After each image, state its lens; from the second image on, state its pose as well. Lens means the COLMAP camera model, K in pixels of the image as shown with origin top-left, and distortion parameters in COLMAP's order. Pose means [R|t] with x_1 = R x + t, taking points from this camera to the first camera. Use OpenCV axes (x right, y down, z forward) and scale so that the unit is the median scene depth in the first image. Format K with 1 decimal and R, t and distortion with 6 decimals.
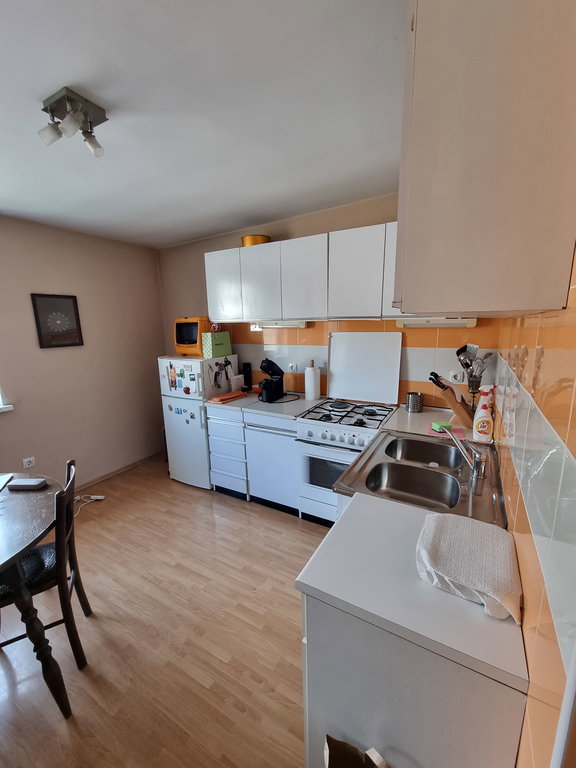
lens RADIAL K [[316.0, 0, 288.0], [0, 316.0, 384.0], [0, 0, 1]] dist [-0.005203, 0.000356]
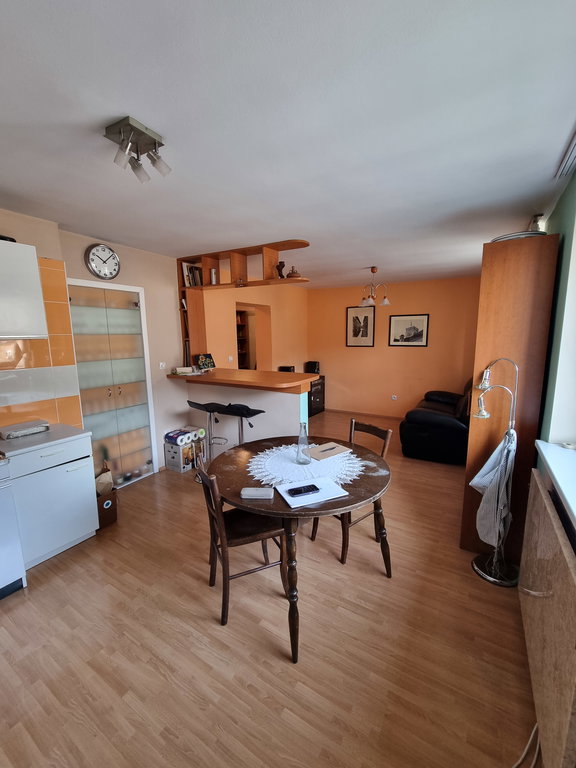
lens RADIAL K [[314.6, 0, 288.0], [0, 314.6, 385.5], [0, 0, 1]] dist [-0.007830, 0.000366]
pose [[-0.998753, 0.030145, 0.039806, -0.554485], [0.041930, 0.939207, 0.340781, -0.192102], [-0.027113, 0.342025, -0.939300, 1.030314]]
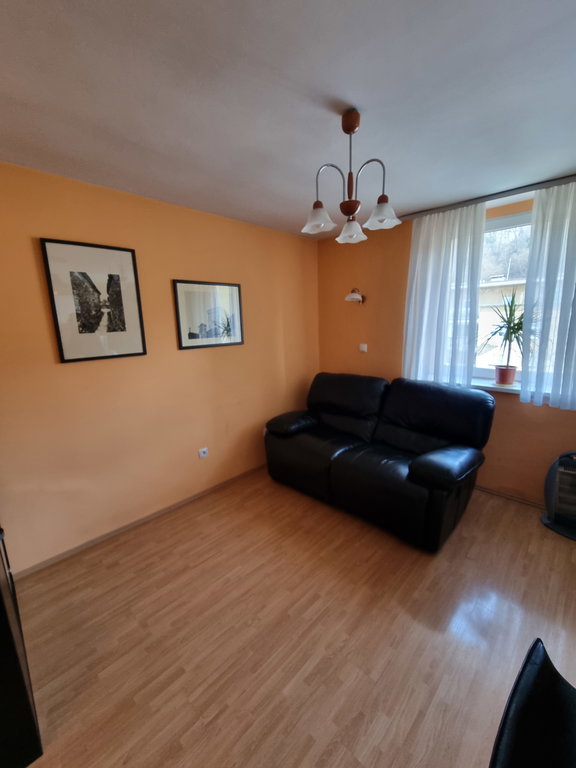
lens RADIAL K [[319.0, 0, 288.0], [0, 319.0, 384.0], [0, 0, 1]] dist [-0.003996, -0.000103]
pose [[-0.258845, 0.218917, -0.940784, -0.319609], [-0.143238, 0.954510, 0.261521, 0.097902], [0.955239, 0.202449, -0.215713, -0.467745]]
